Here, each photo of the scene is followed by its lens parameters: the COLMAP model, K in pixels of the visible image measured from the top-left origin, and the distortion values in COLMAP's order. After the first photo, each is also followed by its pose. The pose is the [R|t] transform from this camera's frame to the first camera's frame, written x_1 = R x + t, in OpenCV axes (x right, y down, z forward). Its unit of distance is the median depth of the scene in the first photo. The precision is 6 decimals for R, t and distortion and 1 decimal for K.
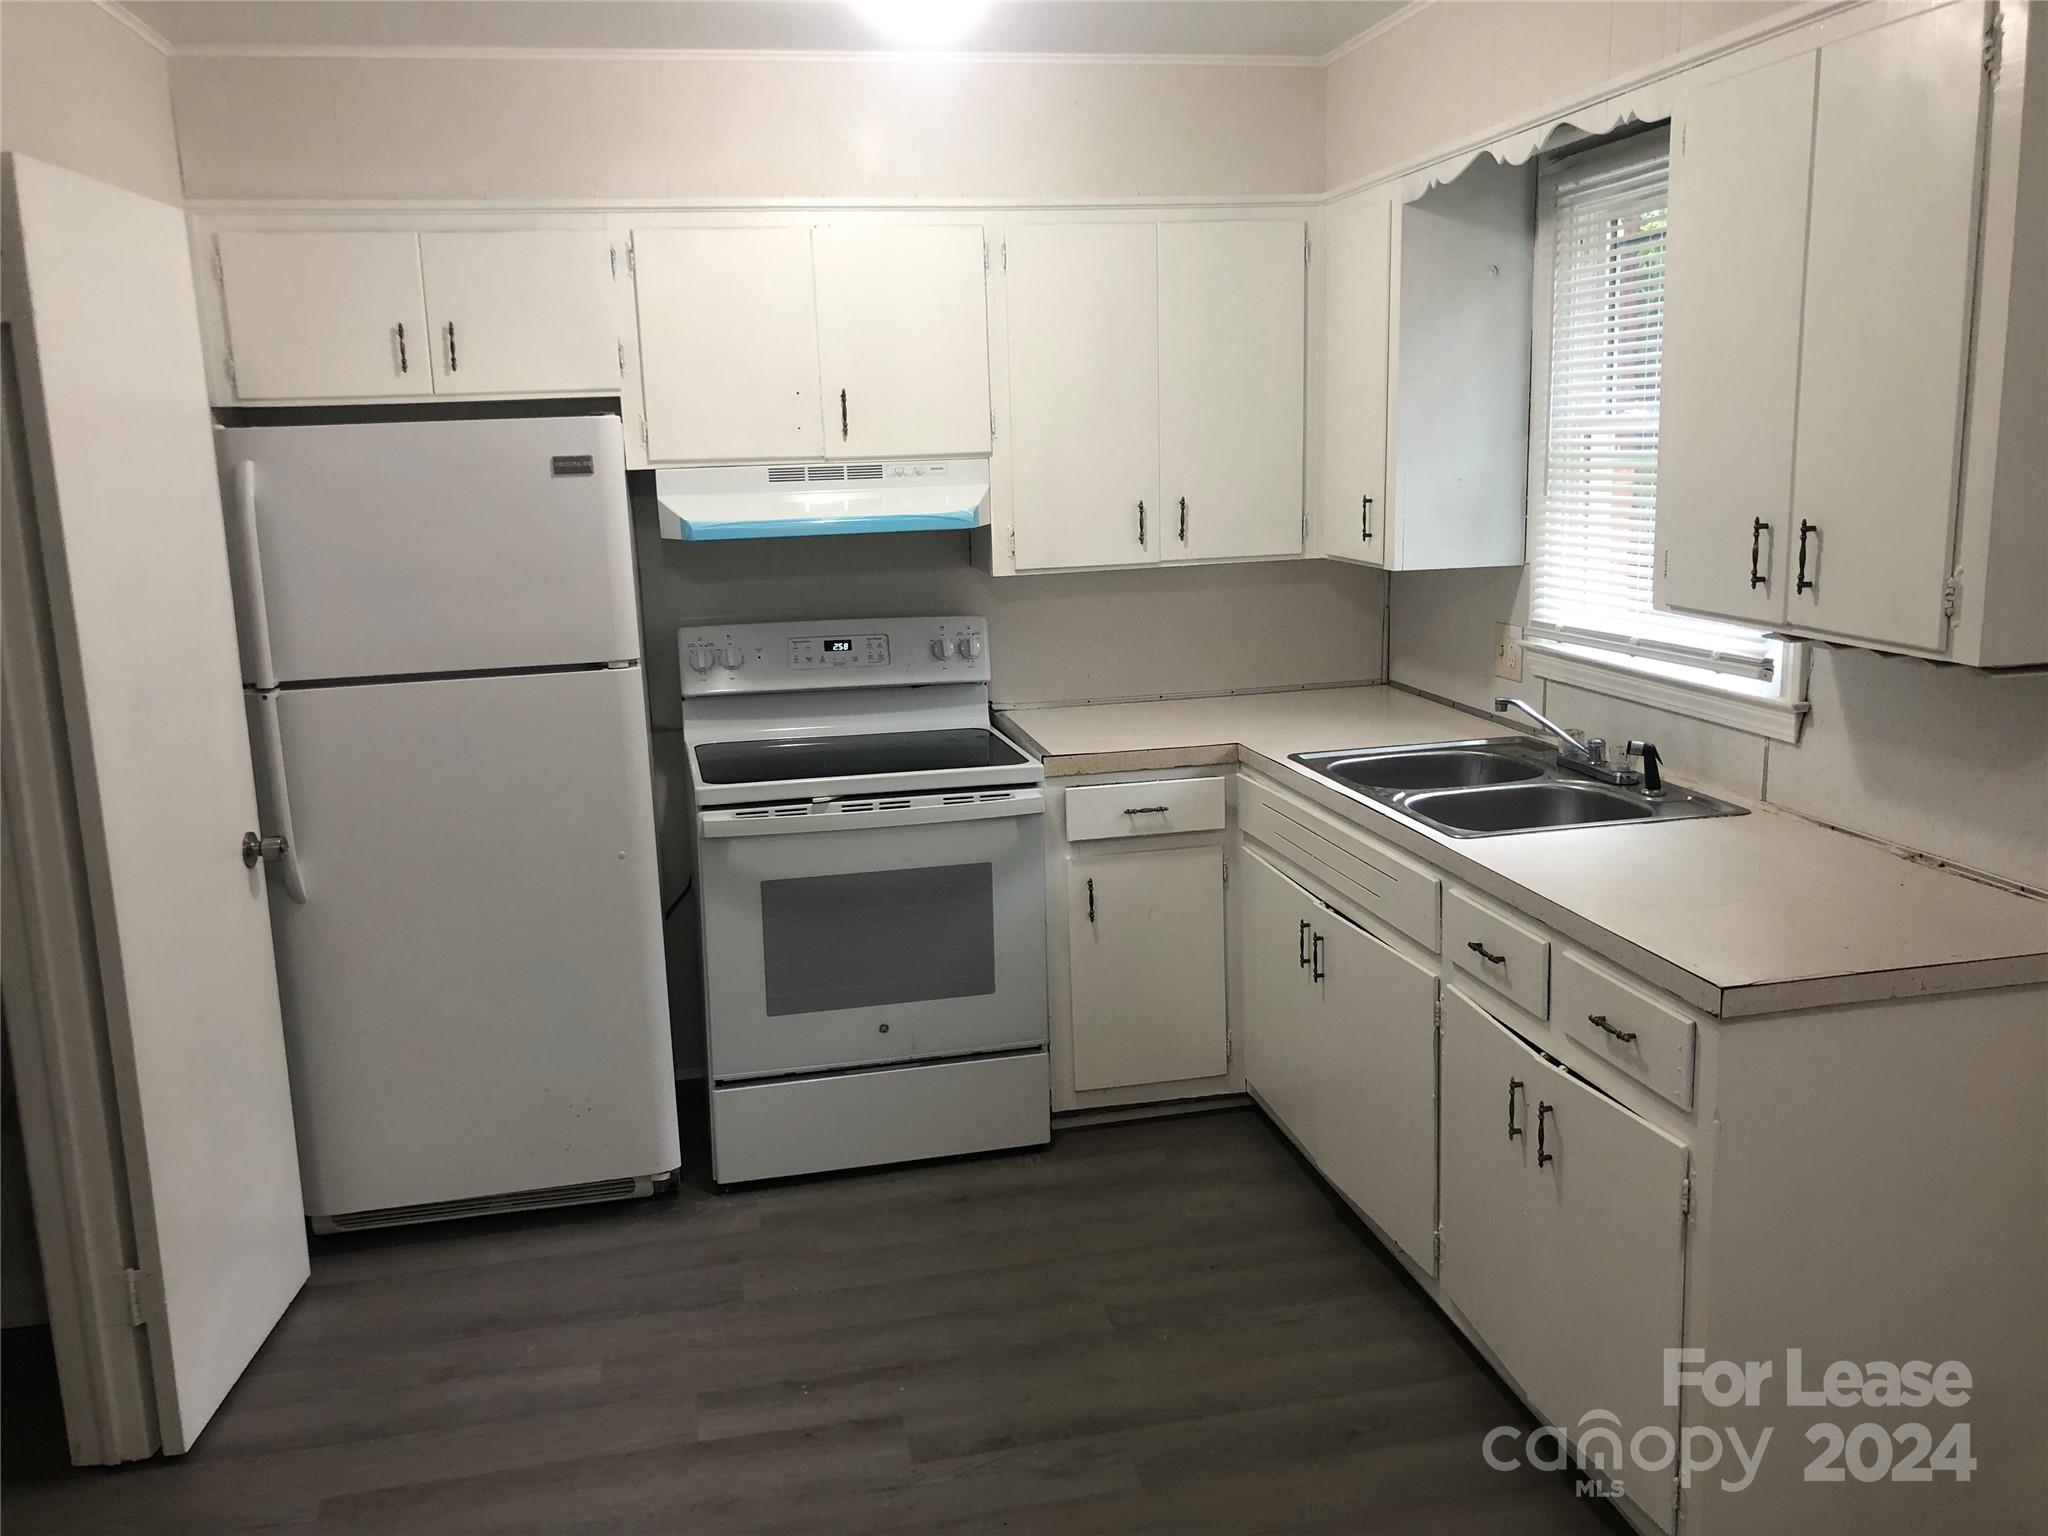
lens RADIAL K [[1719.1, 0, 1027.5], [0, 1719.1, 770.3], [0, 0, 1]] dist [-0.013038, -0.011519]
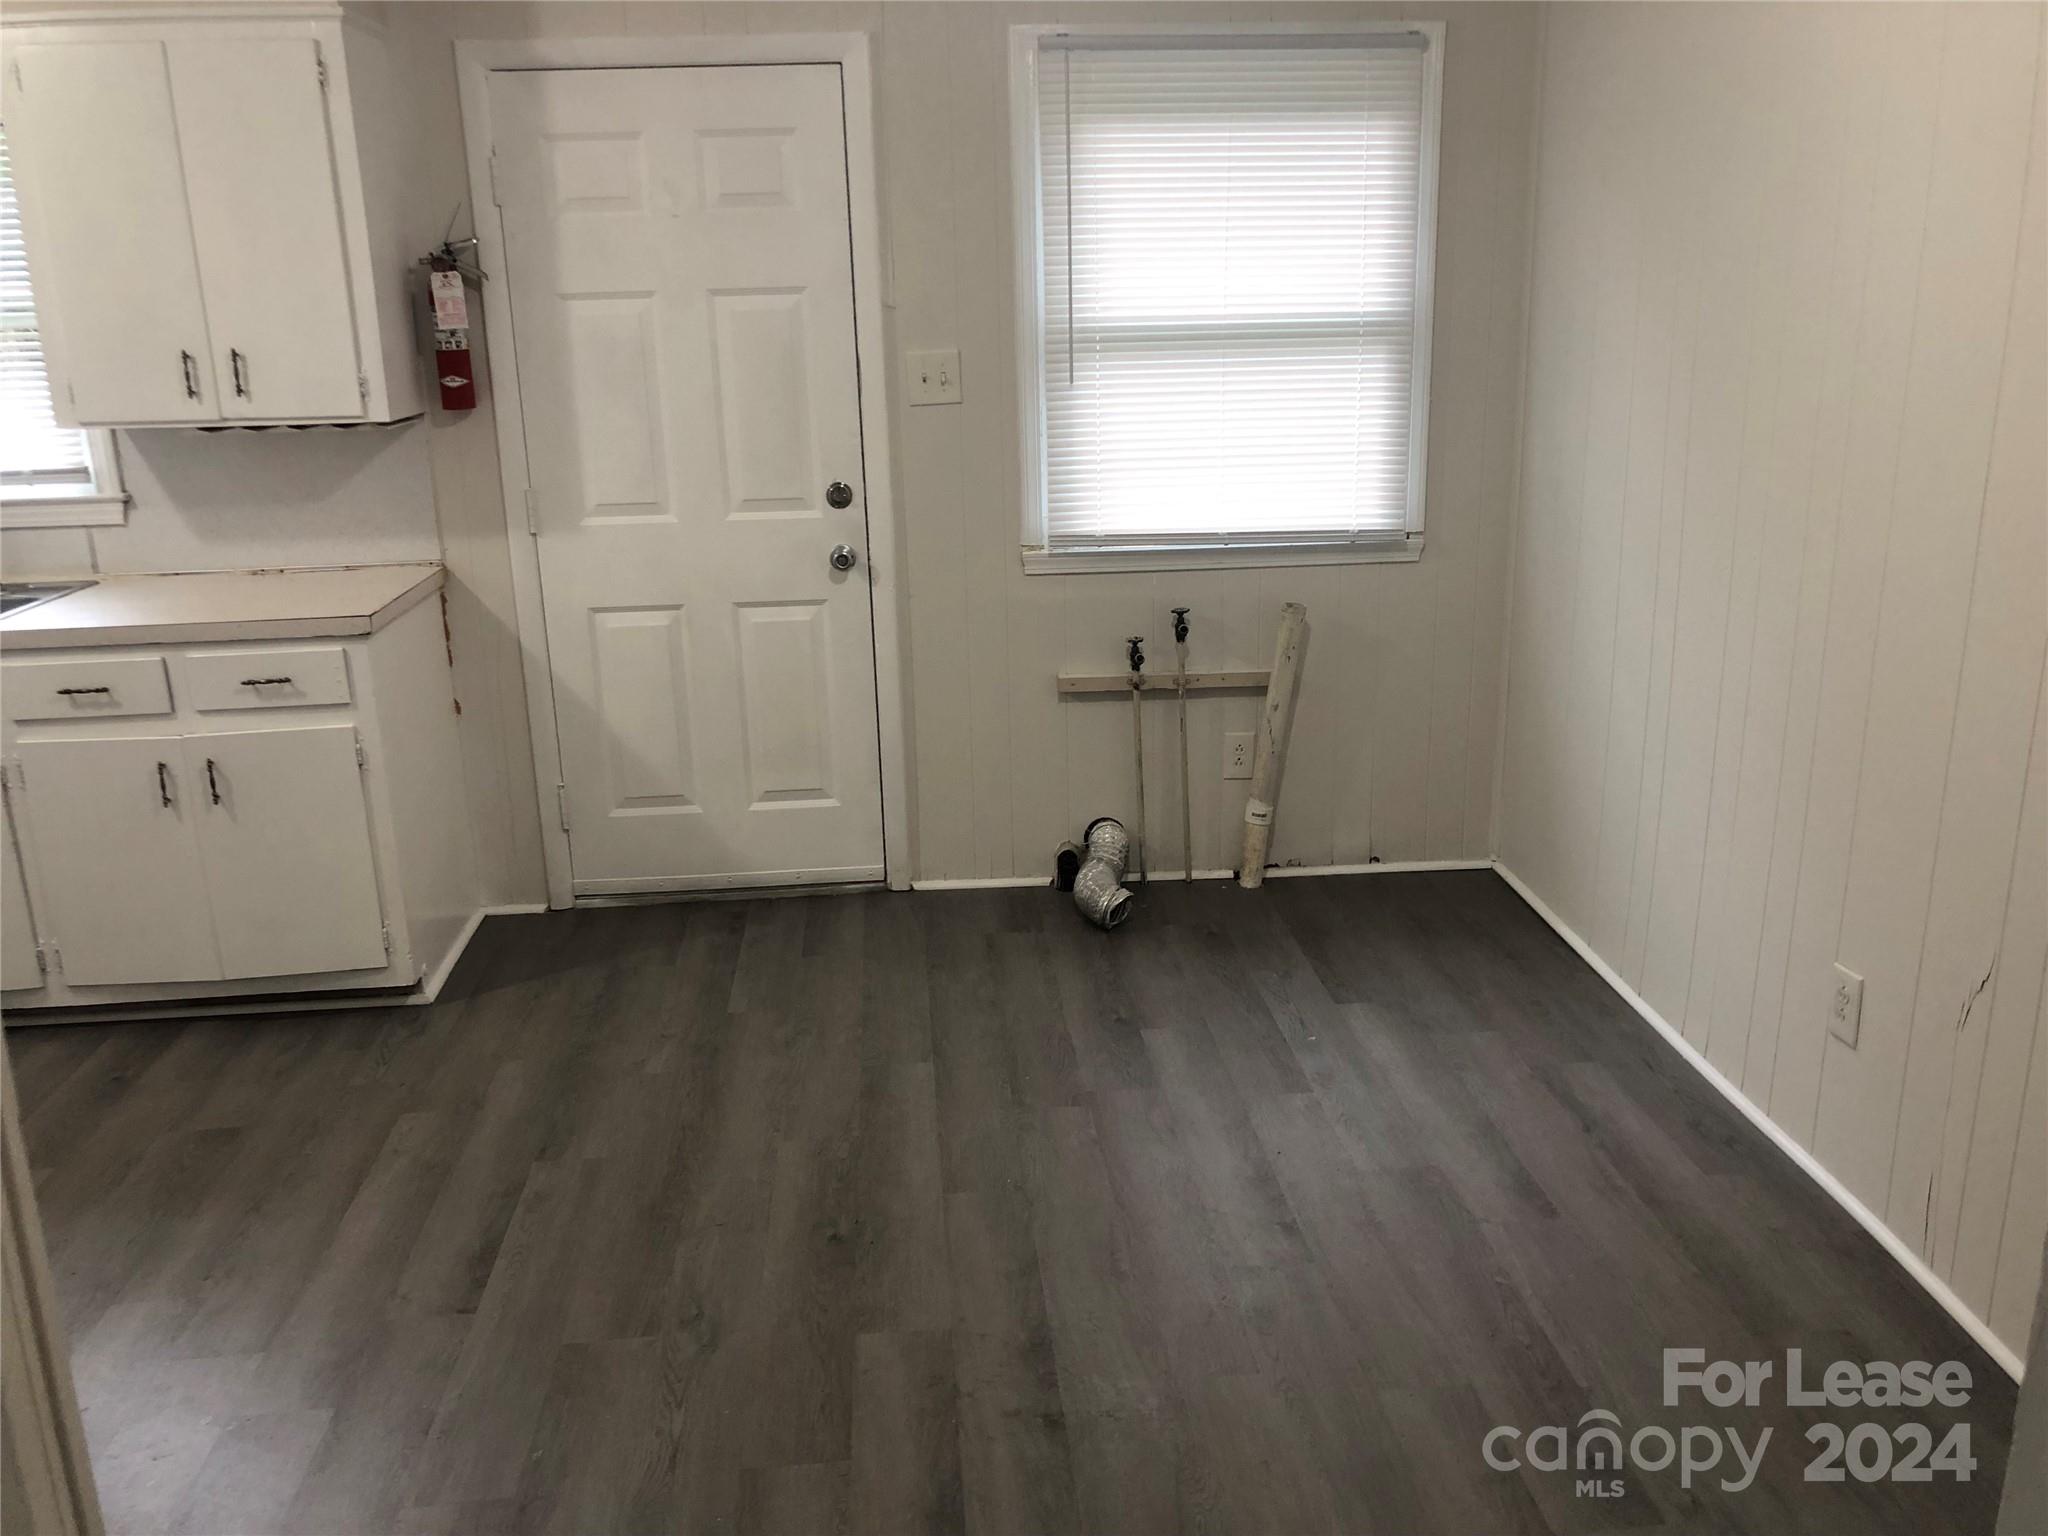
lens RADIAL K [[1719.1, 0, 1027.1], [0, 1719.1, 766.2], [0, 0, 1]] dist [-0.013038, -0.011519]
pose [[0.139248, -0.249526, 0.958304, -0.944033], [0.212344, 0.952745, 0.217223, 0.029482], [-0.967223, 0.173243, 0.185653, 0.057816]]
